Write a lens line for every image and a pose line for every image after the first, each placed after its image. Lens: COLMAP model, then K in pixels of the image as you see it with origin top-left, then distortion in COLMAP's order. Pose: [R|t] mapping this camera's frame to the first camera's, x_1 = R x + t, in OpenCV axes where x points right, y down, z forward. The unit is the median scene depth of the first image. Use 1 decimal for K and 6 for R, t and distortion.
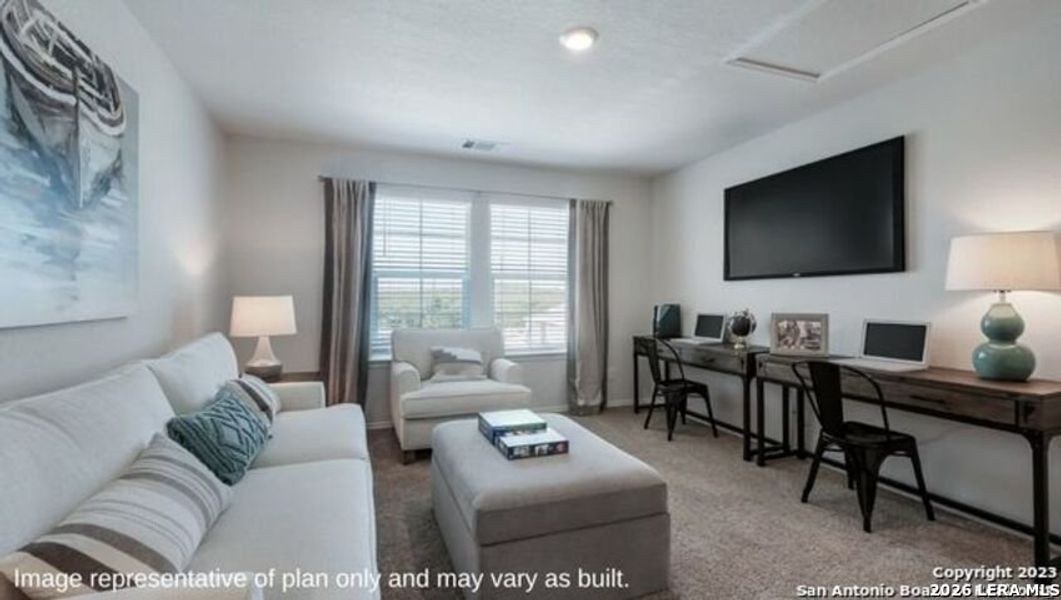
lens RADIAL K [[454.9, 0, 529.0], [0, 454.9, 304.5], [0, 0, 1]] dist [0.001131, 0.000267]
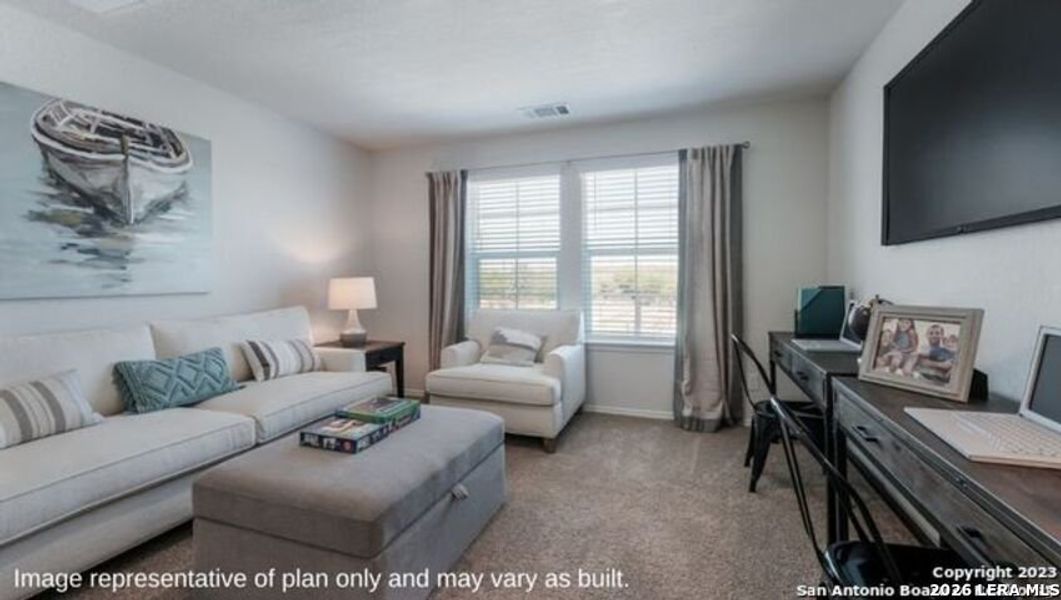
lens RADIAL K [[456.0, 0, 530.7], [0, 456.0, 285.6], [0, 0, 1]] dist [0.010511, 0.000216]
pose [[0.772626, 0.005574, -0.634837, 0.495363], [-0.002569, 0.999981, 0.005653, -0.003944], [0.634856, -0.002737, 0.772625, 0.288175]]
